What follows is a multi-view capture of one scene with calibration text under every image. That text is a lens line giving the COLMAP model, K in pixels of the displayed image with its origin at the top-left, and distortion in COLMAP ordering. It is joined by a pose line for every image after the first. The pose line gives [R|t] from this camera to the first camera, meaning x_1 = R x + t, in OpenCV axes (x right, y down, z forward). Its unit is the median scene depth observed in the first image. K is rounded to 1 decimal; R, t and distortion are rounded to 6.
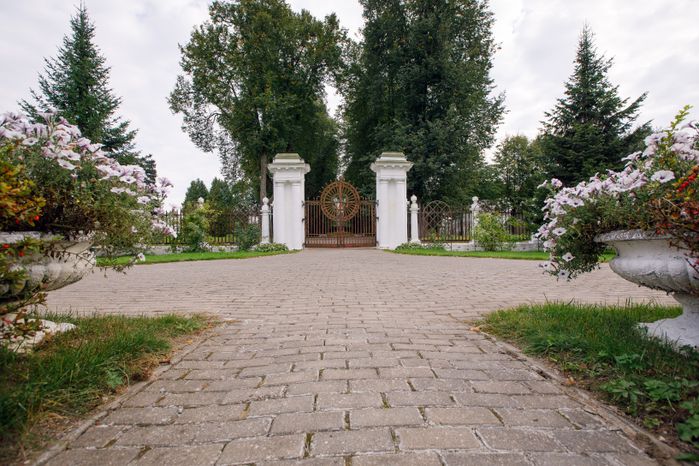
lens RADIAL K [[311.5, 0, 349.5], [0, 311.5, 233.0], [0, 0, 1]] dist [-0.001085, -0.000125]
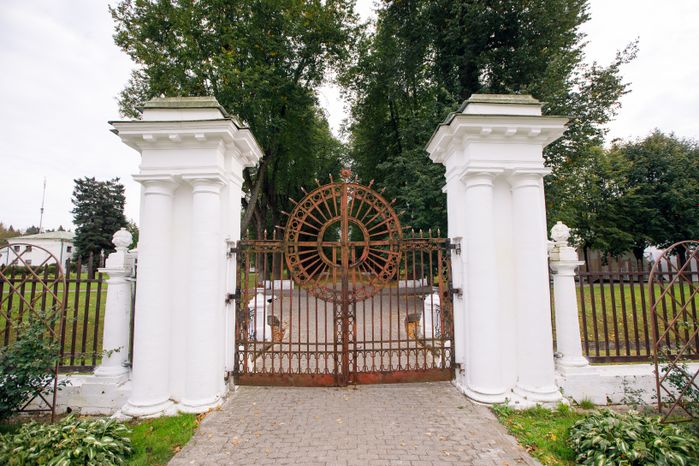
lens RADIAL K [[311.5, 0, 349.5], [0, 311.5, 233.0], [0, 0, 1]] dist [-0.001085, -0.000125]
pose [[0.999881, -0.001485, -0.015382, -0.018949], [-0.000036, 0.995146, -0.098414, -0.075586], [0.015454, 0.098403, 0.995027, 0.655560]]
